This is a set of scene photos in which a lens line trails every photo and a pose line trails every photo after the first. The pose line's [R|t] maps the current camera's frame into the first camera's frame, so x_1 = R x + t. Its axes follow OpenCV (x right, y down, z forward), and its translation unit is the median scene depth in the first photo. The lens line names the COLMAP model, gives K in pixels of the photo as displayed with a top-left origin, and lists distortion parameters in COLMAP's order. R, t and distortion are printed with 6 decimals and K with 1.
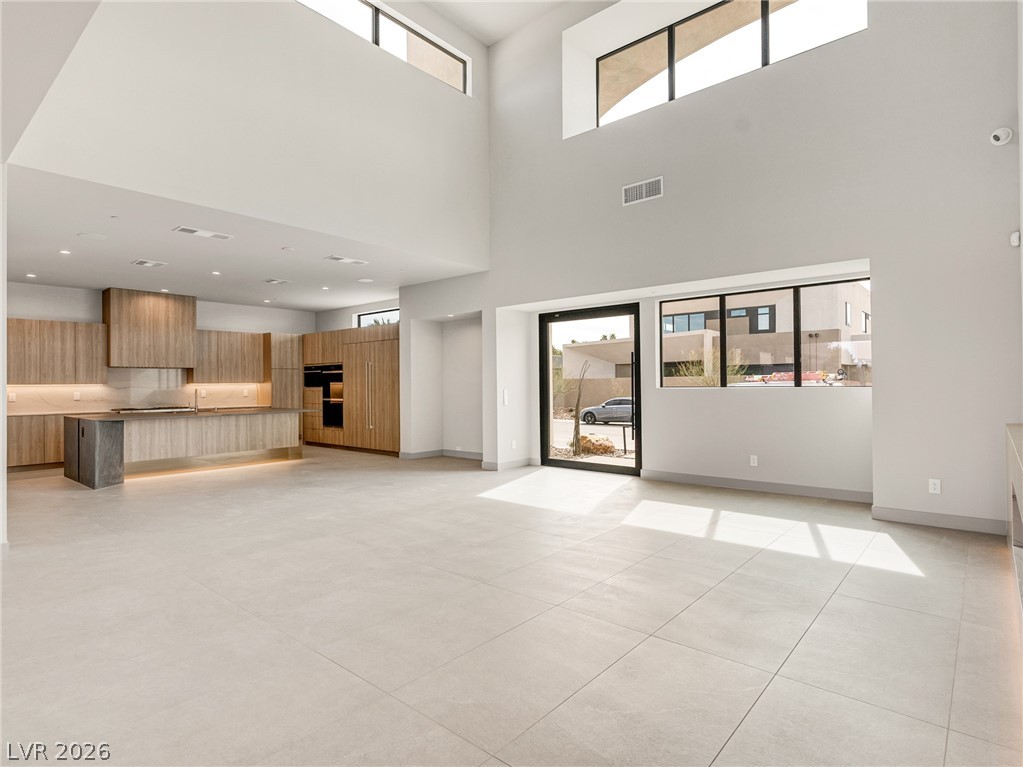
lens RADIAL K [[559.8, 0, 514.3], [0, 559.8, 382.5], [0, 0, 1]] dist [0.000557, 0.002566]
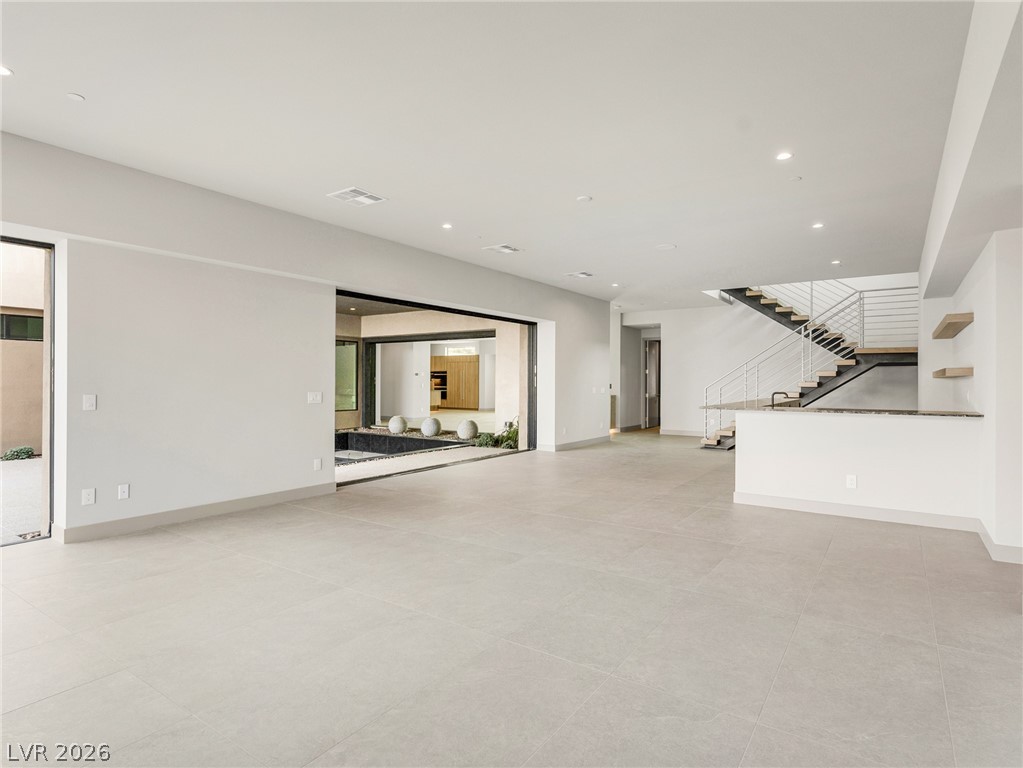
lens RADIAL K [[559.8, 0, 514.3], [0, 559.8, 383.0], [0, 0, 1]] dist [0.000557, 0.002566]
pose [[0.993068, 0.013340, 0.116780, -0.330419], [-0.014063, 0.999887, 0.005374, -0.001869], [-0.116695, -0.006979, 0.993143, -1.404097]]
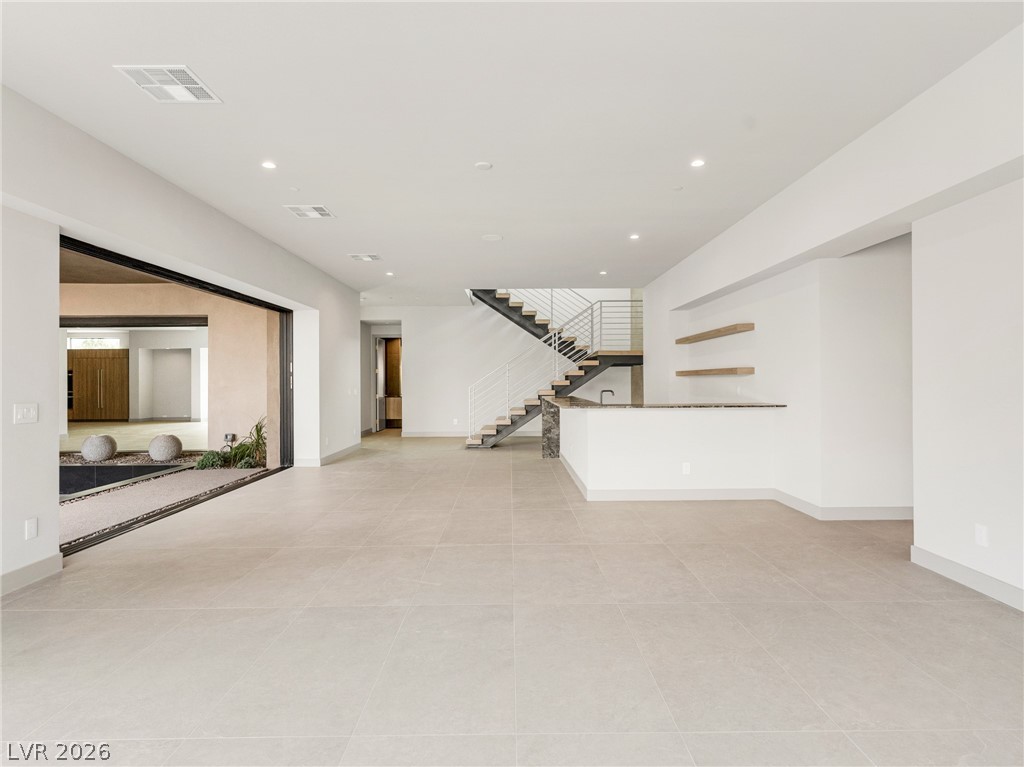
lens RADIAL K [[563.5, 0, 512.0], [0, 563.5, 383.5], [0, 0, 1]] dist [-0.000321, 0.000137]
pose [[0.745380, 0.003115, 0.666632, -0.495578], [-0.004424, 0.999990, 0.000274, 0.000264], [-0.666625, -0.003153, 0.745387, -1.228835]]
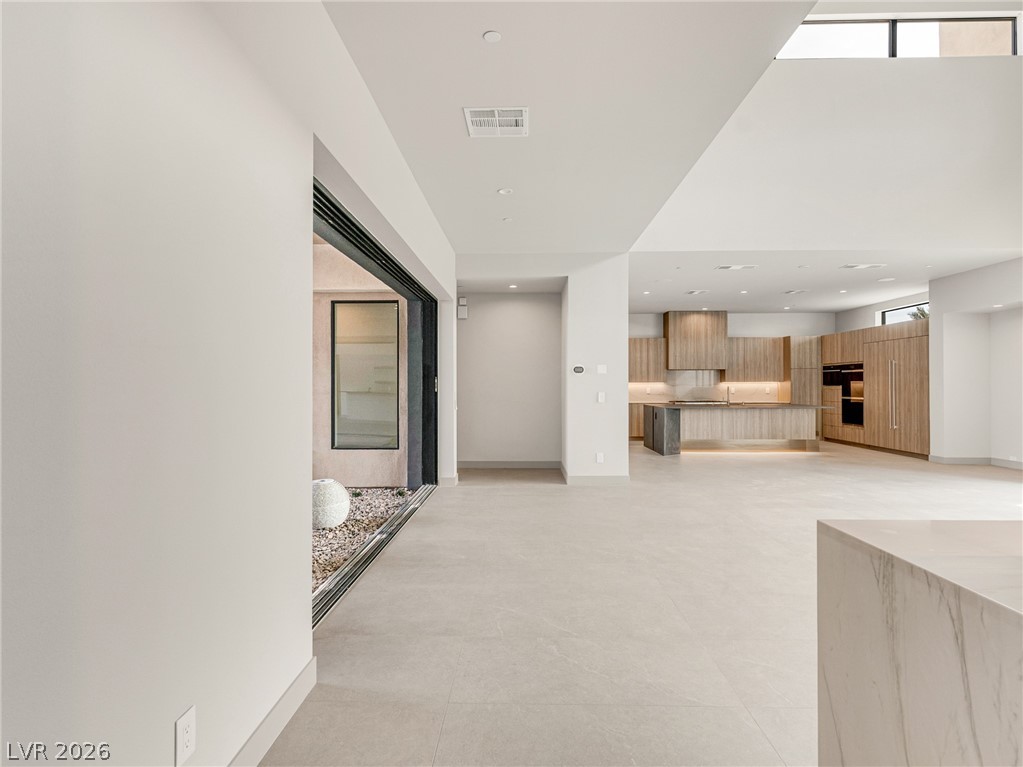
lens RADIAL K [[559.8, 0, 514.3], [0, 559.8, 382.5], [0, 0, 1]] dist [0.000557, 0.002566]
pose [[0.642854, 0.001968, -0.765986, 0.067907], [-0.000226, 0.999997, 0.002379, -0.000188], [0.765989, -0.001356, 0.642853, -0.141028]]
